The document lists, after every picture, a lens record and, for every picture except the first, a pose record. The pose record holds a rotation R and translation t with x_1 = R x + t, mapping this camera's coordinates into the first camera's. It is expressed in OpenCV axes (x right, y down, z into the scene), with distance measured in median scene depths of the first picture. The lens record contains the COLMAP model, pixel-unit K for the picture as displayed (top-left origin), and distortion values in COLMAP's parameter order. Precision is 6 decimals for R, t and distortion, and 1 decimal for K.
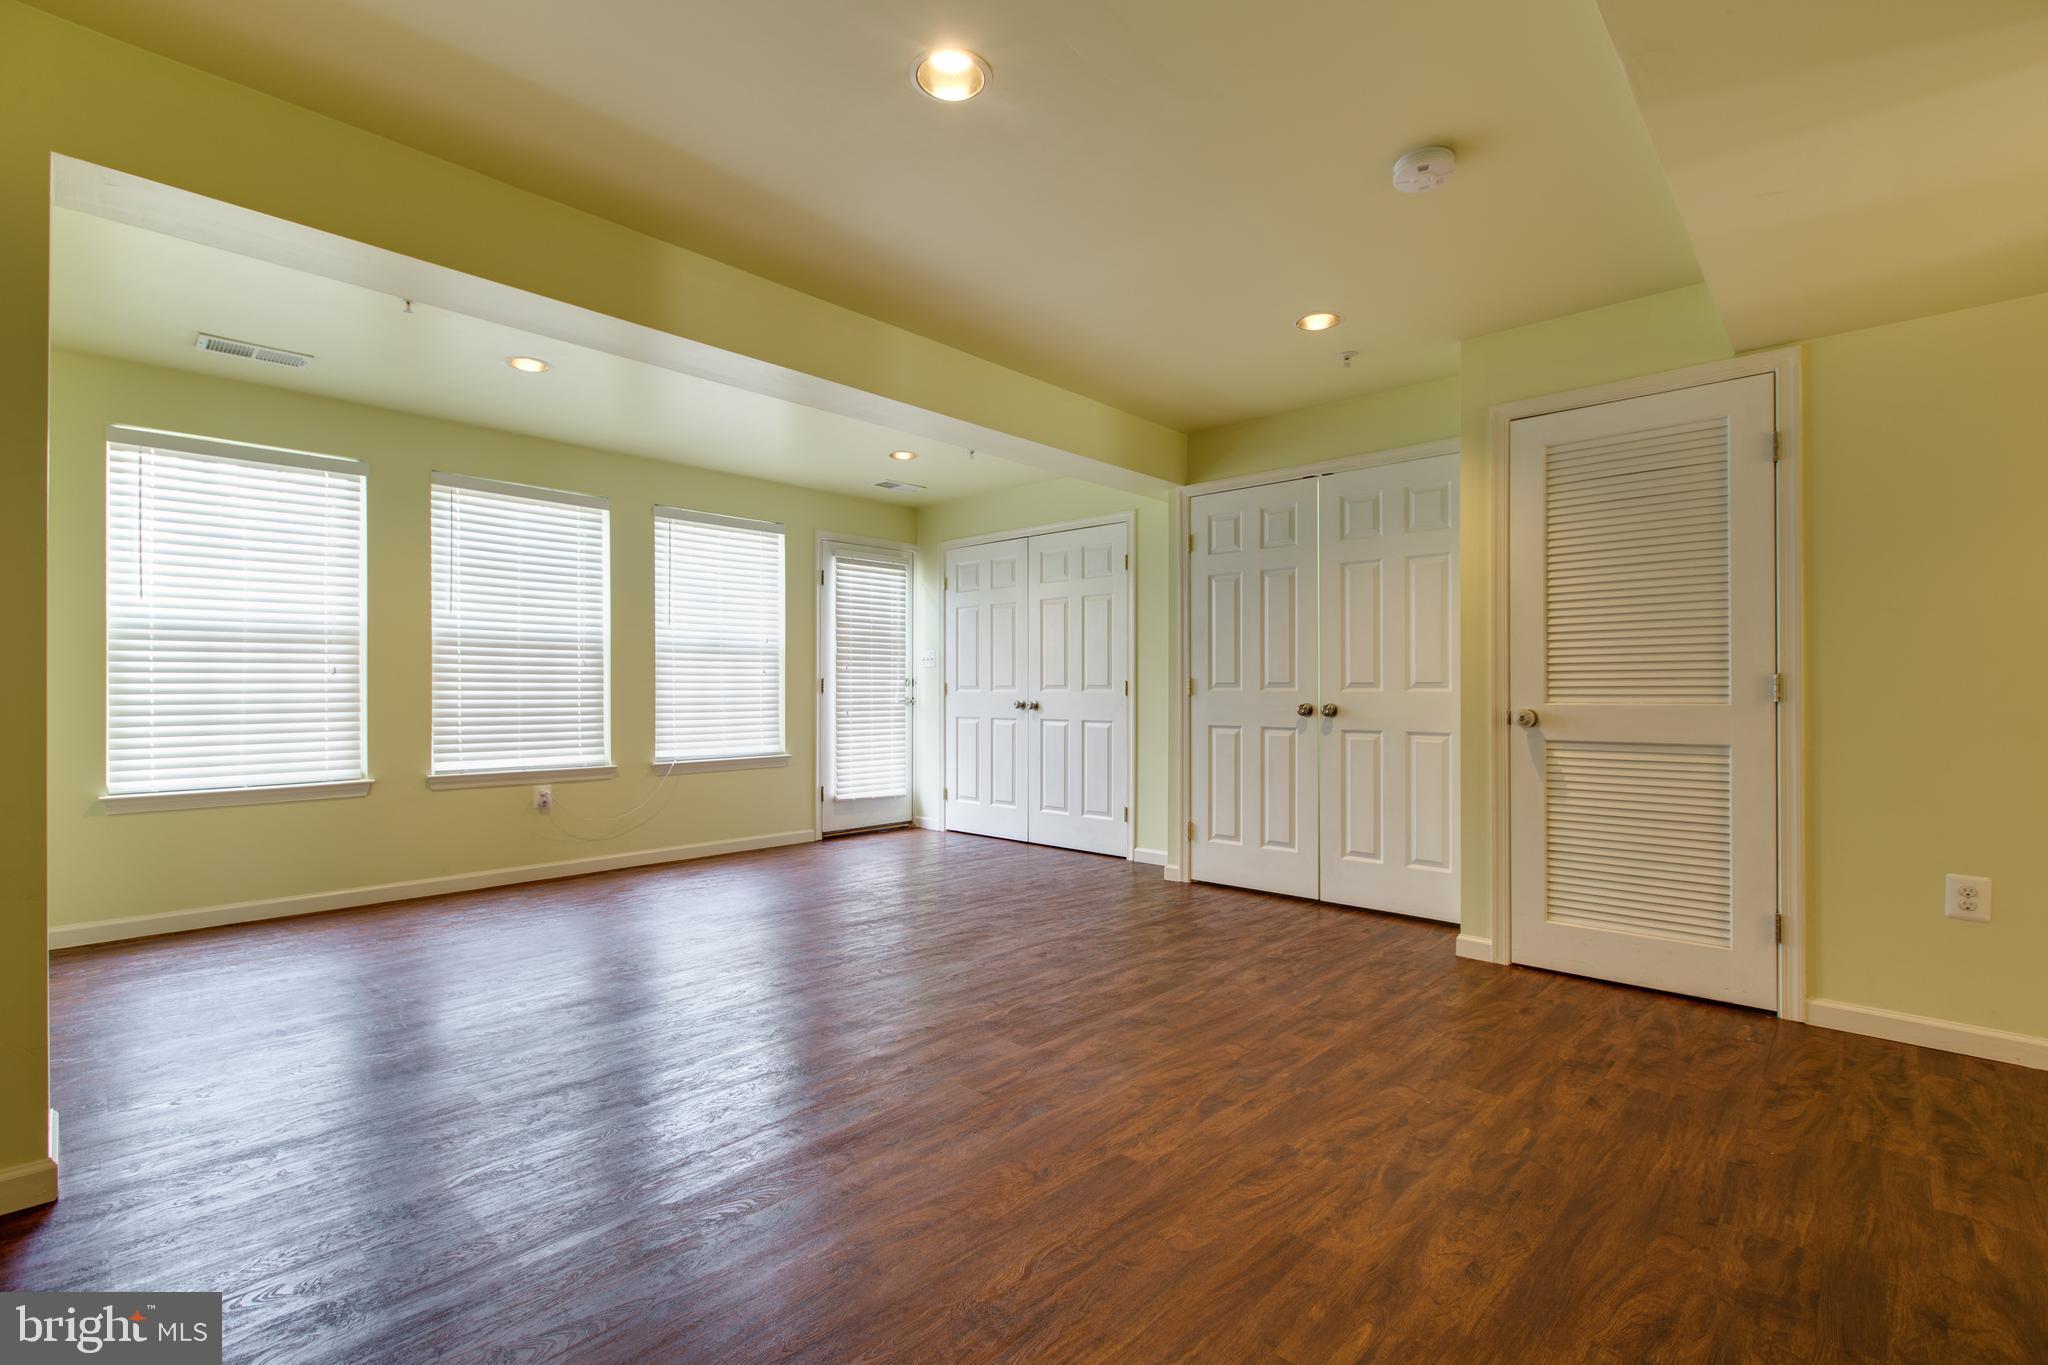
lens RADIAL K [[921.2, 0, 1051.5], [0, 921.2, 687.7], [0, 0, 1]] dist [0.001761, 0.000024]
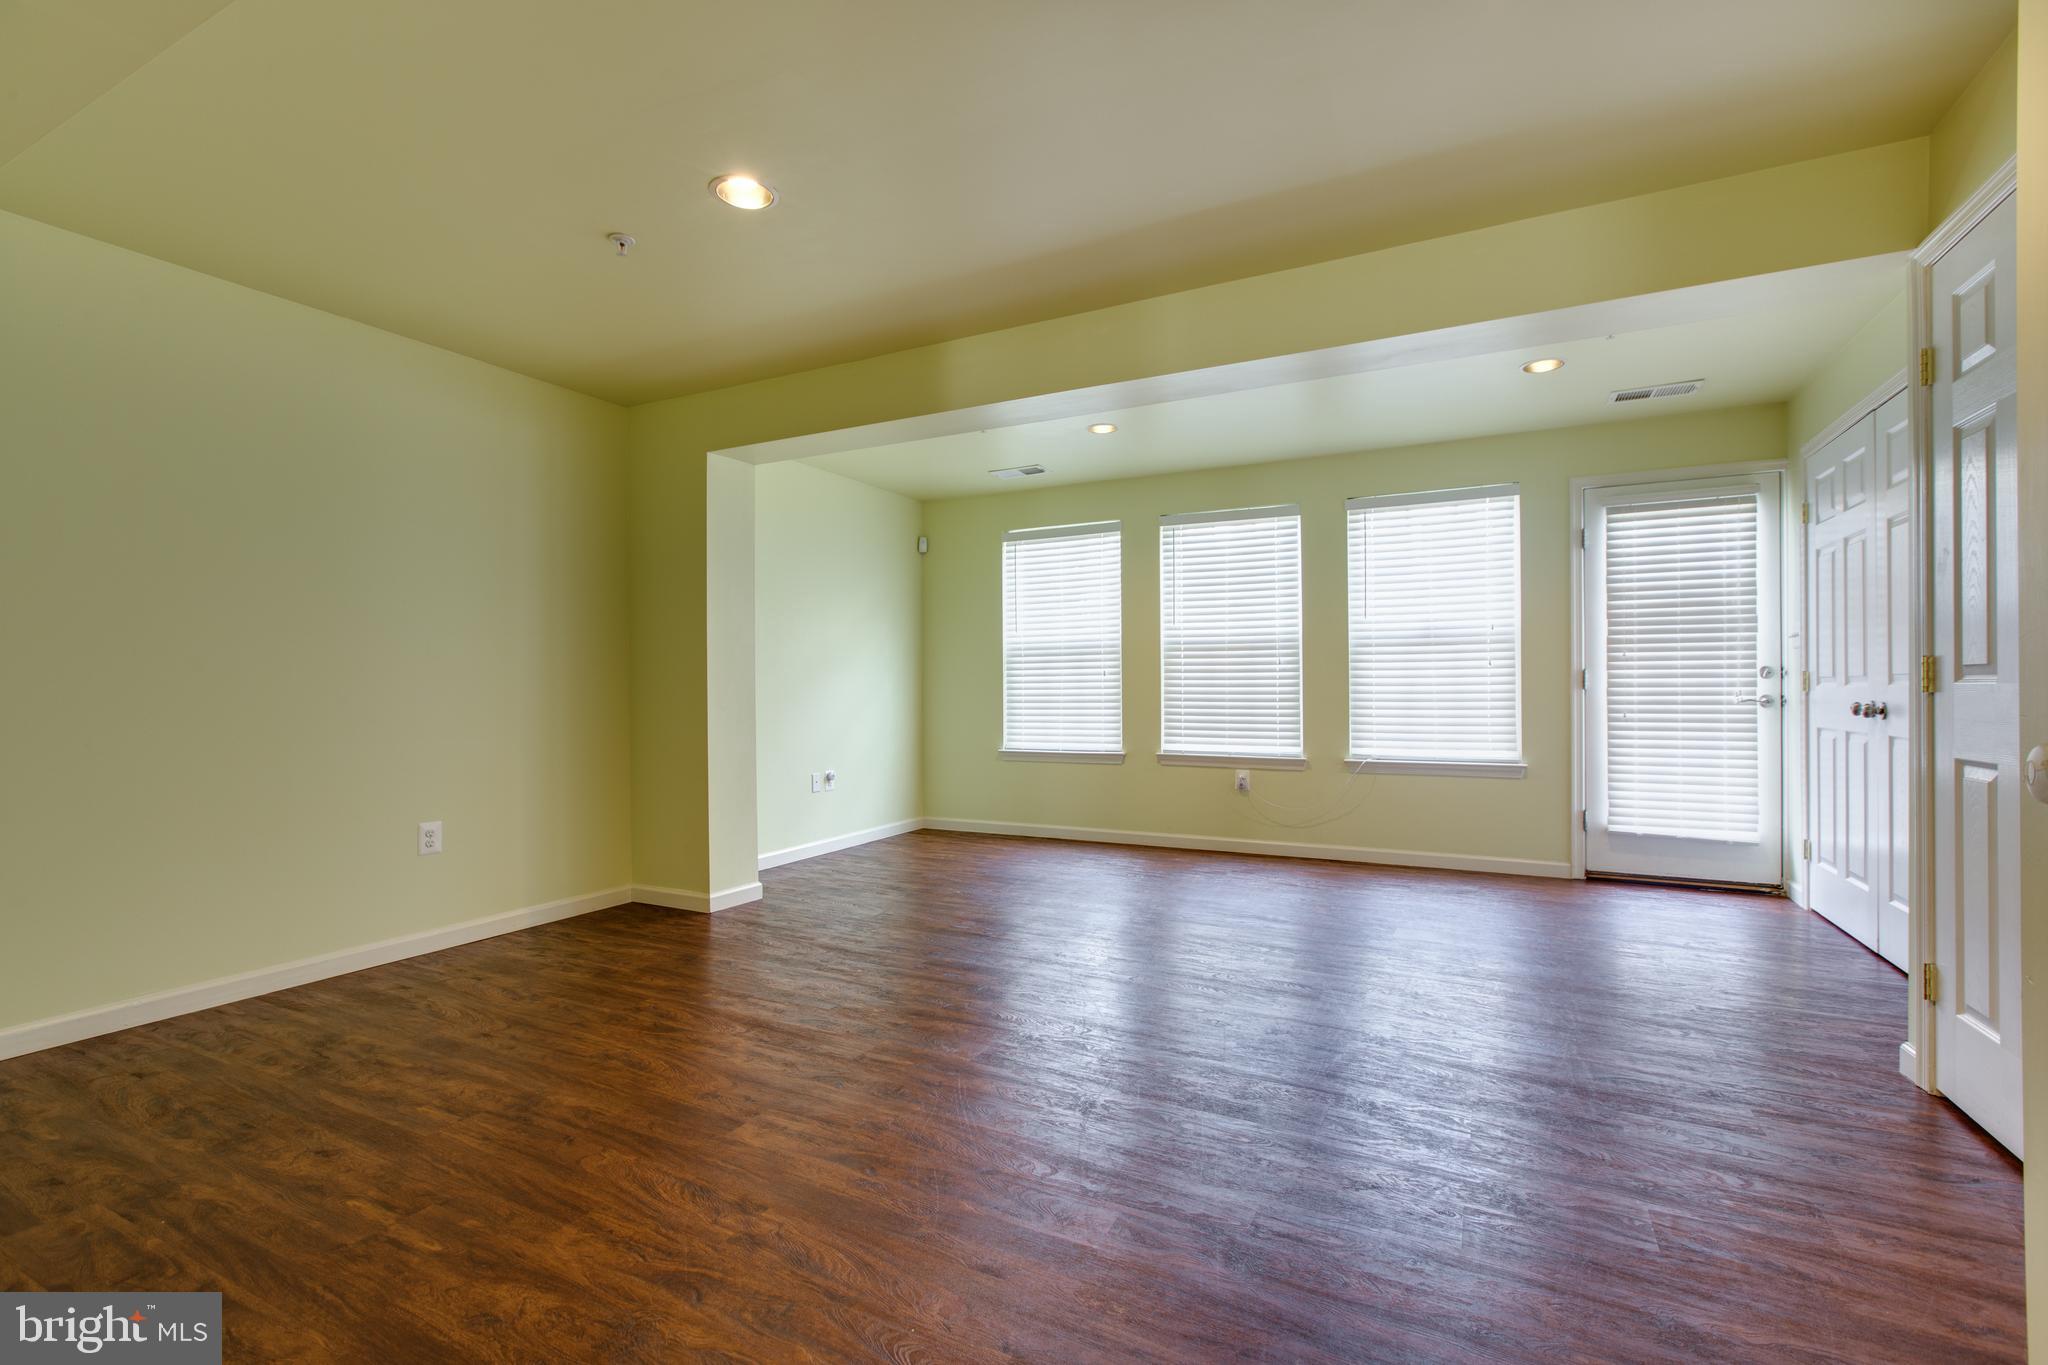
lens RADIAL K [[913.3, 0, 961.0], [0, 913.3, 685.4], [0, 0, 1]] dist [-0.000807, -0.000227]
pose [[0.241188, -0.005242, -0.970464, 0.435587], [0.005851, 0.999975, -0.003947, 0.003586], [0.970461, -0.004726, 0.241213, 0.373068]]
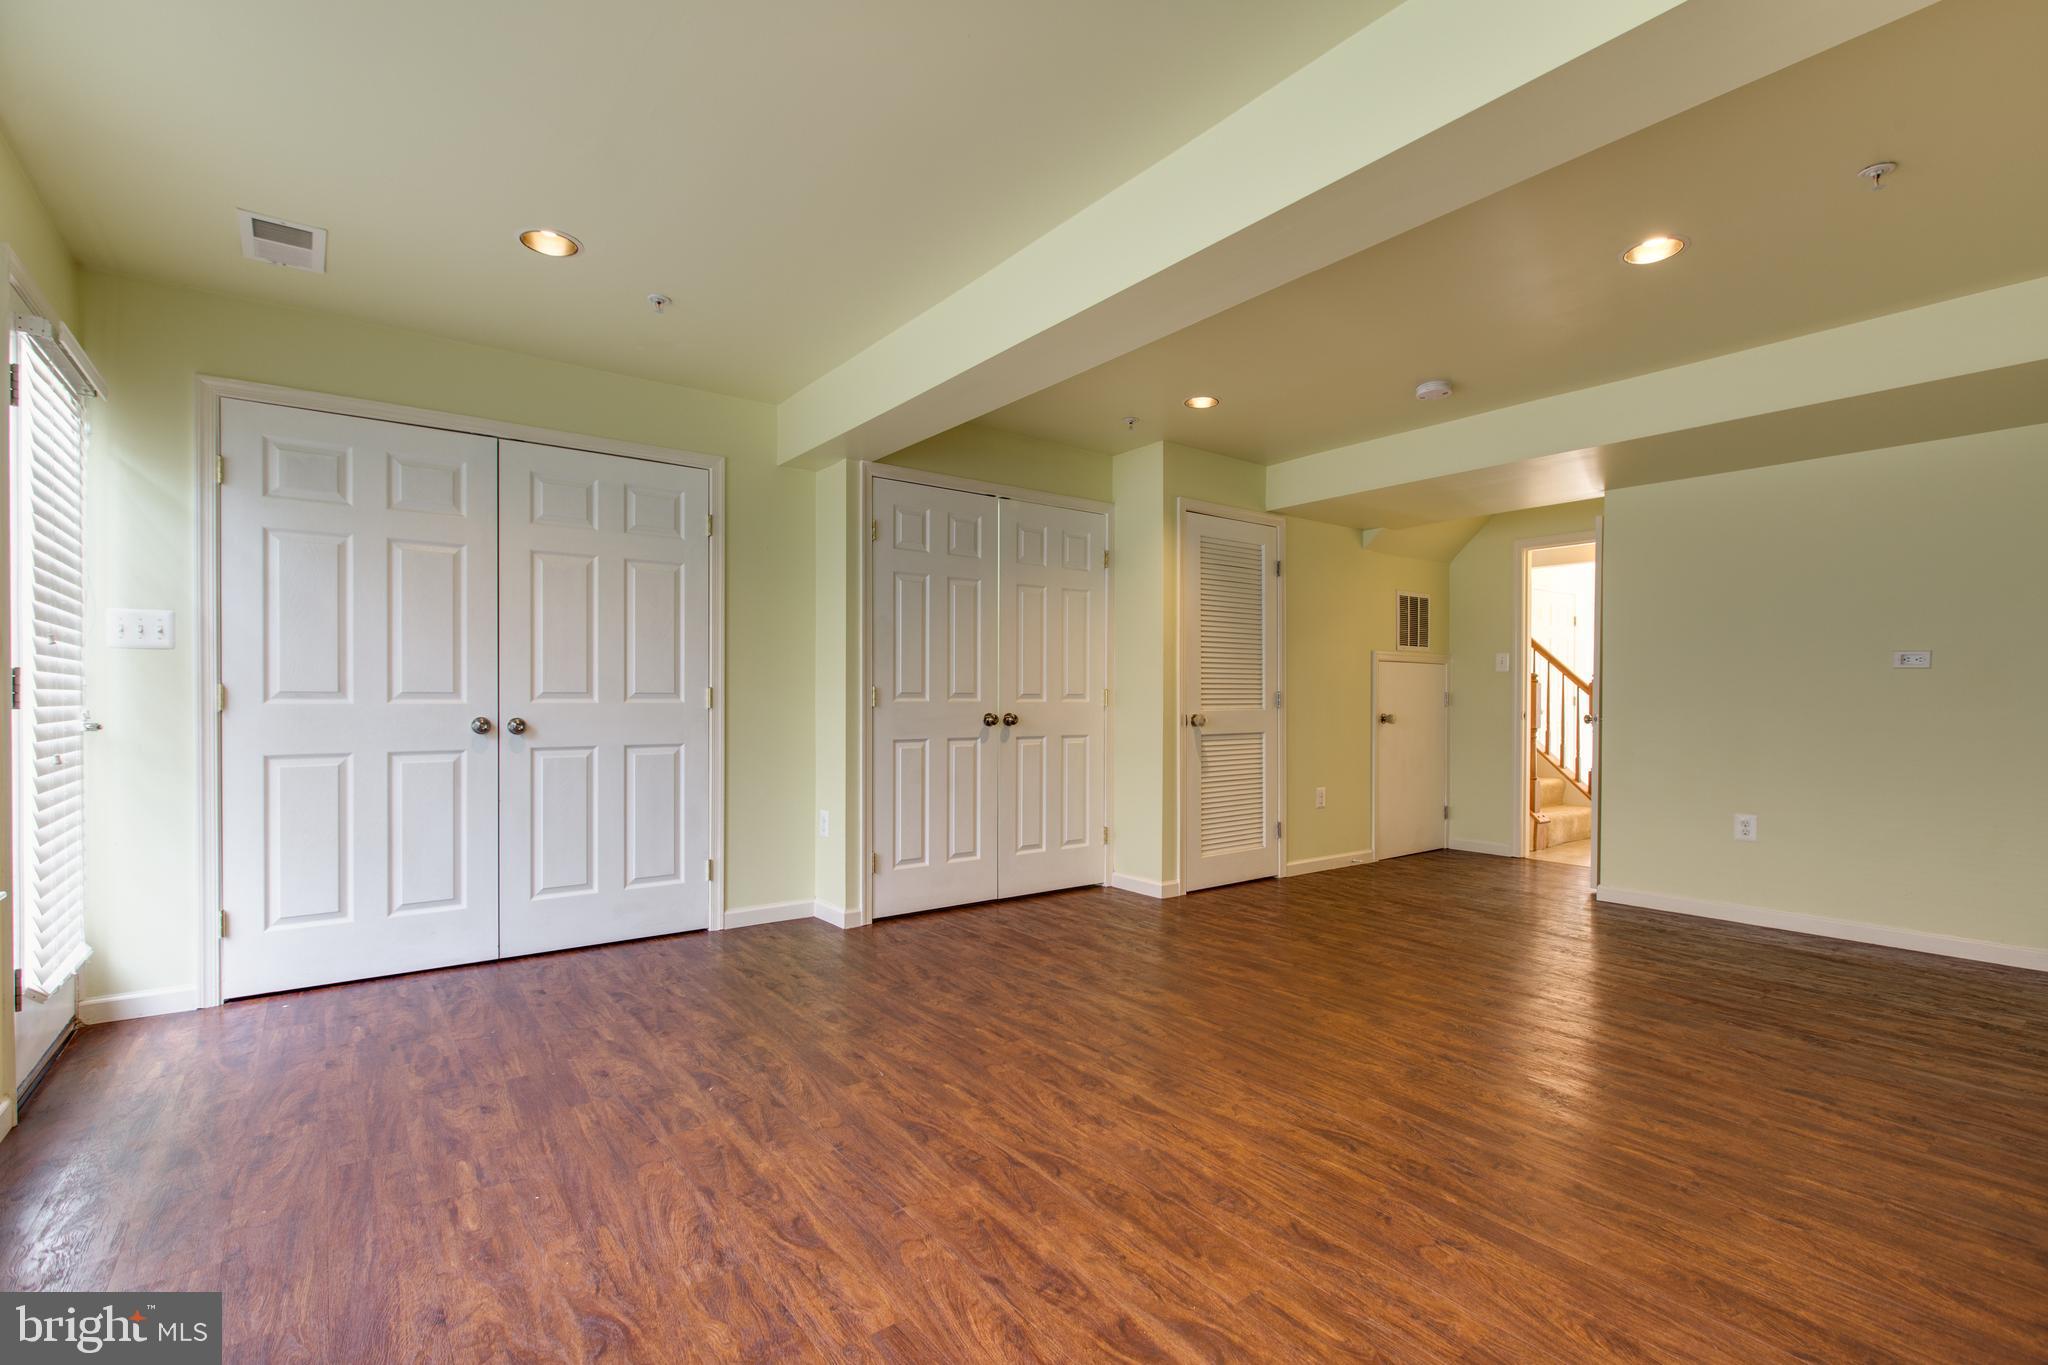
lens RADIAL K [[932.7, 0, 1027.9], [0, 932.7, 704.2], [0, 0, 1]] dist [0.000690, -0.000014]
pose [[0.172260, -0.004557, 0.985041, -0.617119], [-0.003962, 0.999978, 0.005319, 0.000867], [-0.985044, -0.004819, 0.172238, 0.635859]]
